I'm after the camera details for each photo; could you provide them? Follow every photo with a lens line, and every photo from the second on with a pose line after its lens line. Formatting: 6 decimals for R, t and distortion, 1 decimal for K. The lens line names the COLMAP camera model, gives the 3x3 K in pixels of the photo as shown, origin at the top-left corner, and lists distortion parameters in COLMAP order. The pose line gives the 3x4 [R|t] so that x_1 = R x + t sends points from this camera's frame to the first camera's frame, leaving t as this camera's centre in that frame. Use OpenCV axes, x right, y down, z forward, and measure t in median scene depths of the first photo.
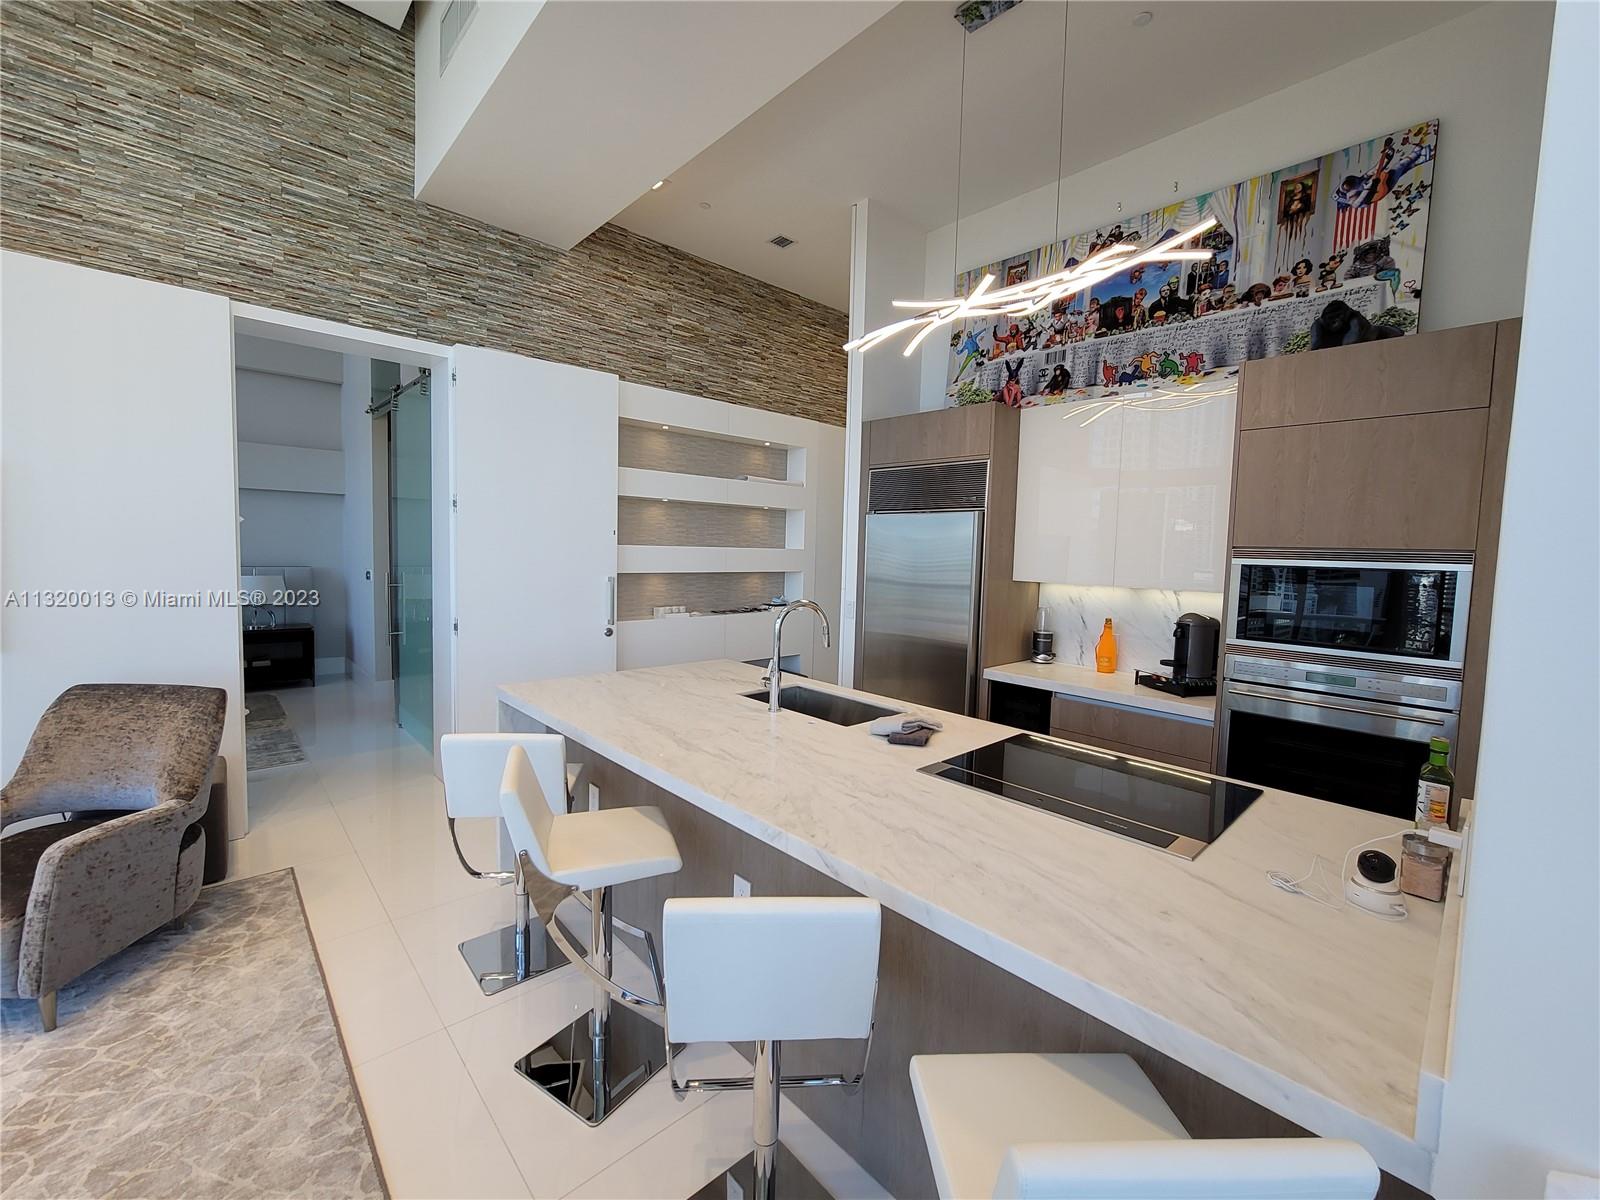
lens RADIAL K [[655.6, 0, 805.4], [0, 655.6, 591.2], [0, 0, 1]] dist [-0.010084, 0.003494]
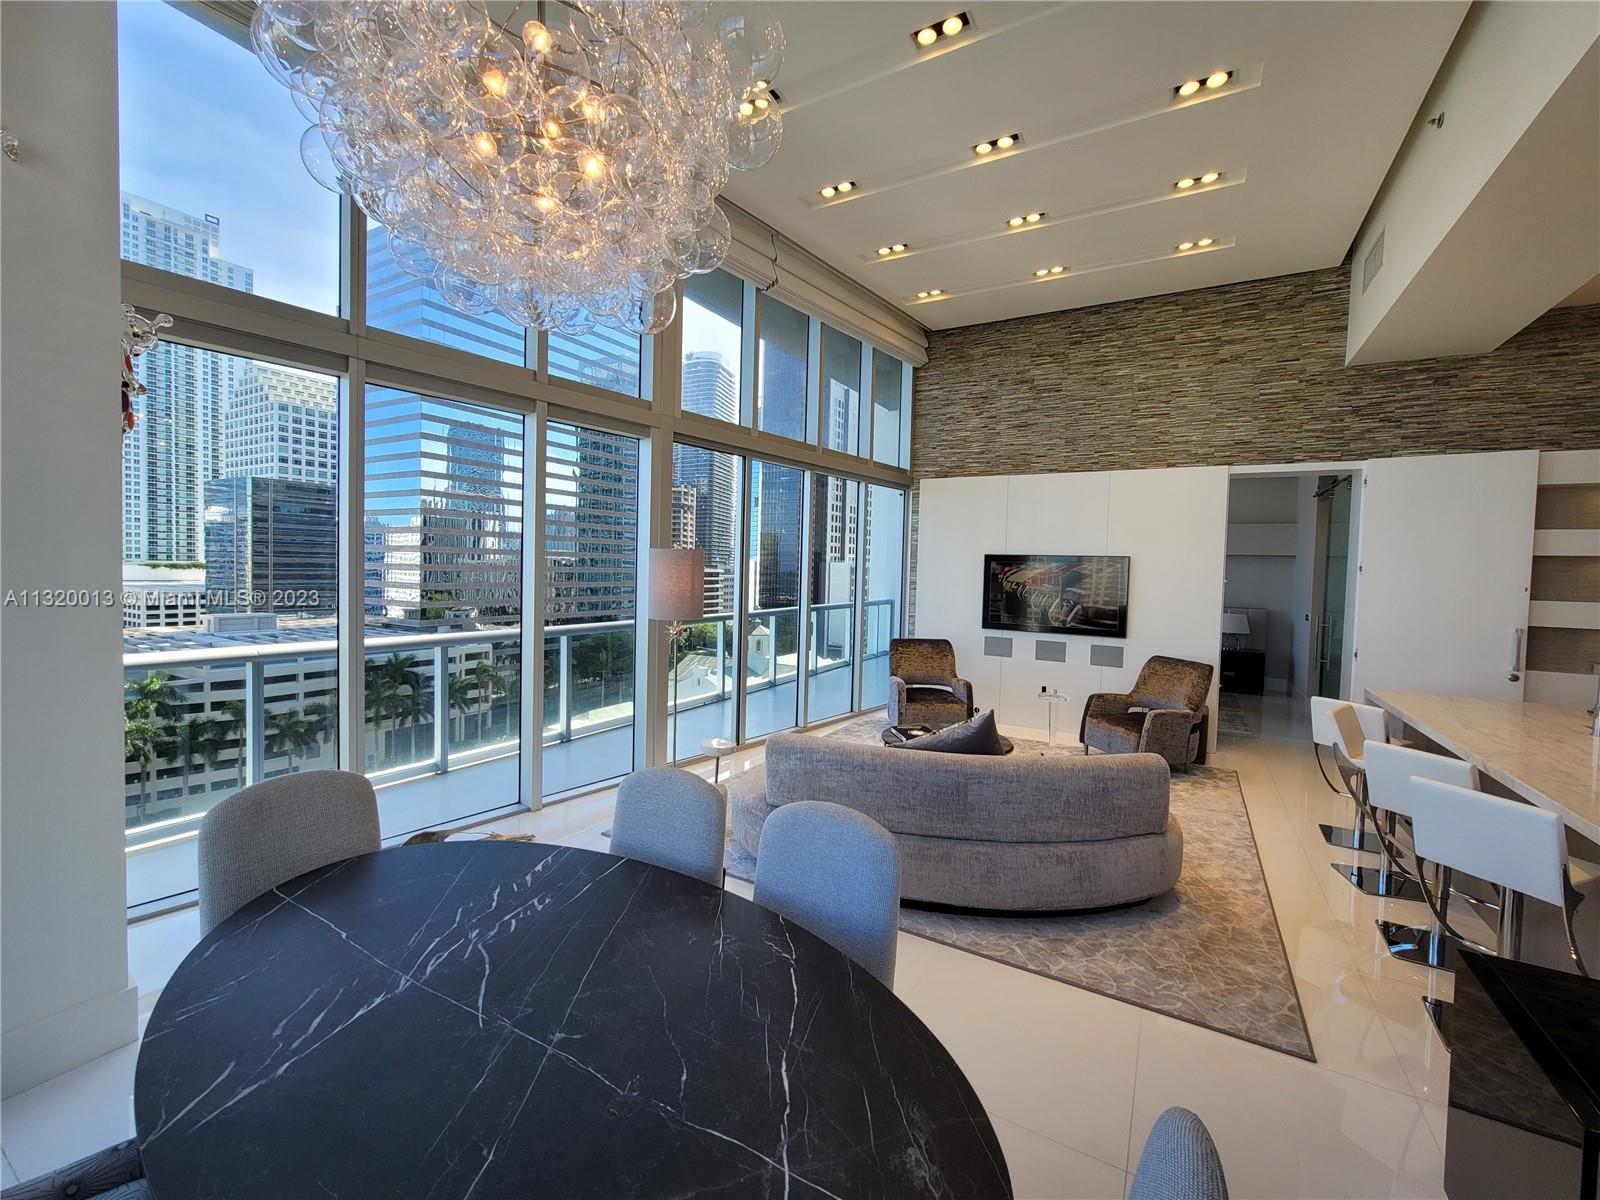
lens RADIAL K [[654.7, 0, 805.7], [0, 654.7, 591.5], [0, 0, 1]] dist [-0.008655, 0.003066]
pose [[0.290081, 0.015152, -0.956882, 0.526326], [-0.081170, 0.996661, -0.008825, 0.029522], [0.953554, 0.080230, 0.290342, -0.629177]]
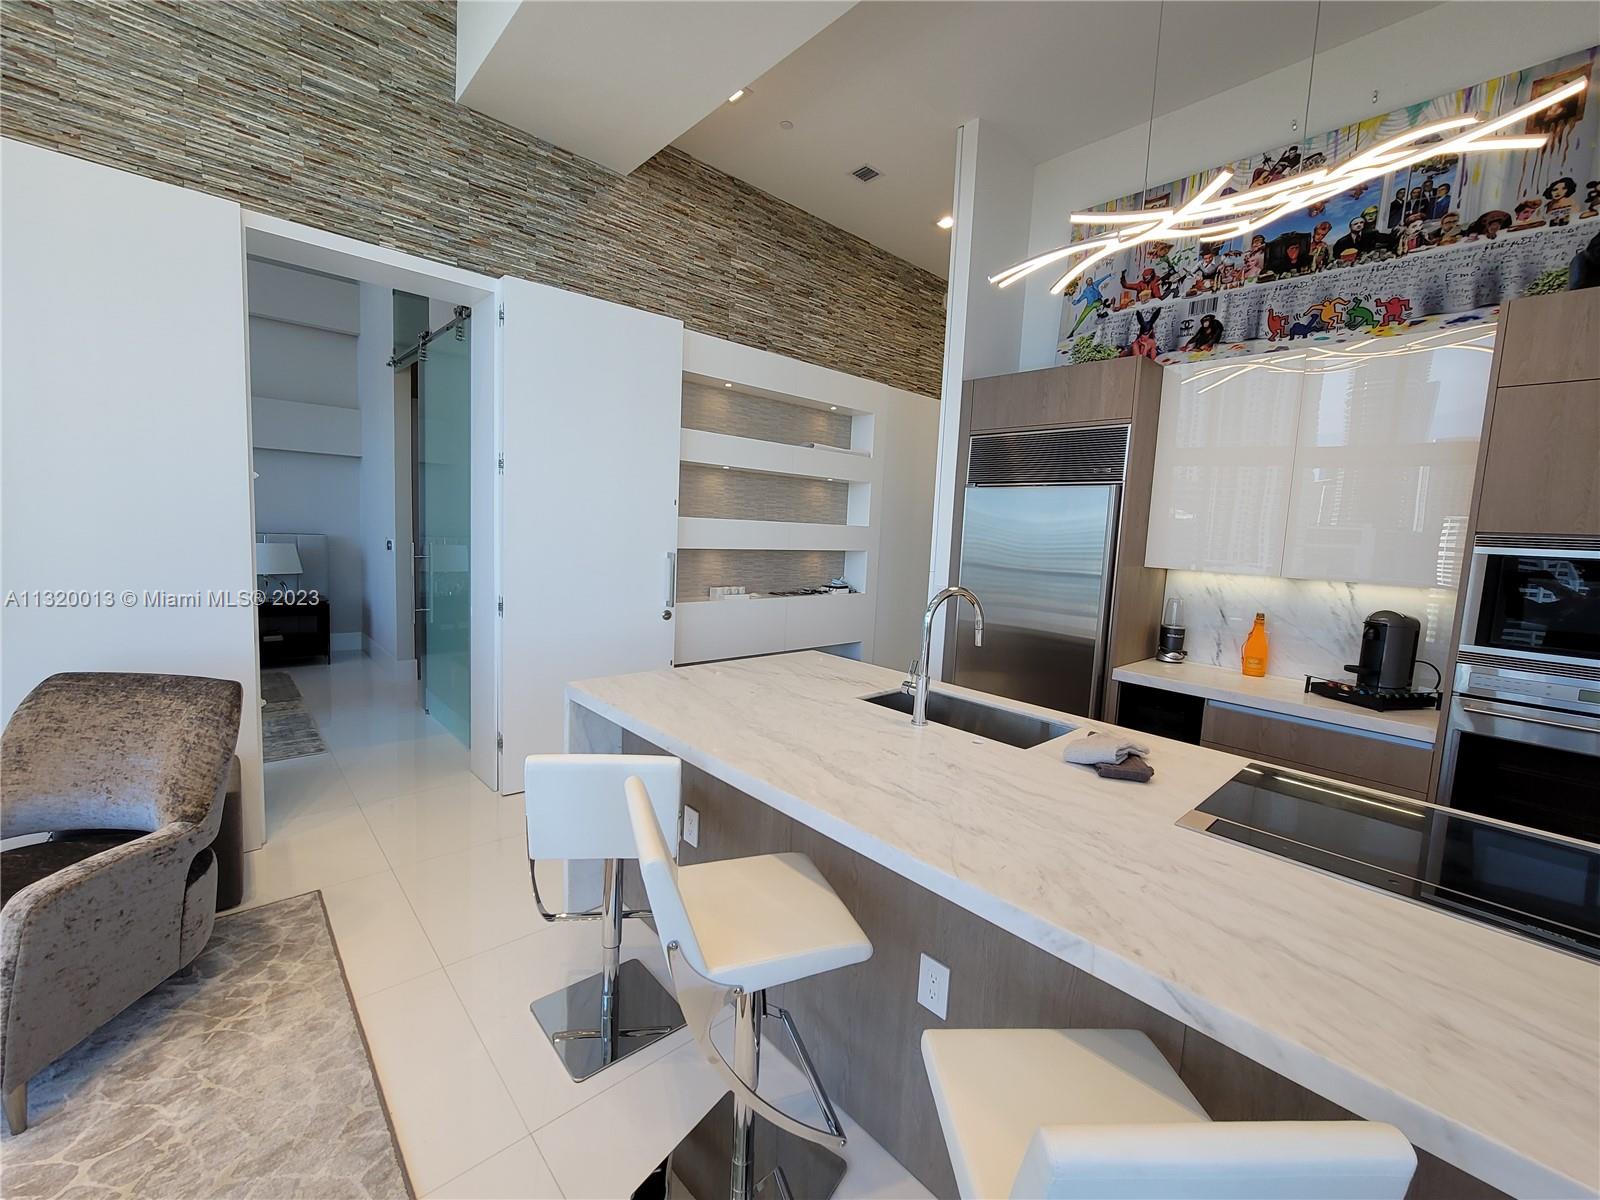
lens RADIAL K [[655.6, 0, 805.4], [0, 655.6, 591.2], [0, 0, 1]] dist [-0.010084, 0.003494]
pose [[0.999768, 0.021101, -0.004430, -0.139771], [-0.020948, 0.999266, 0.032073, -0.002569], [0.005104, -0.031973, 0.999476, 0.147618]]
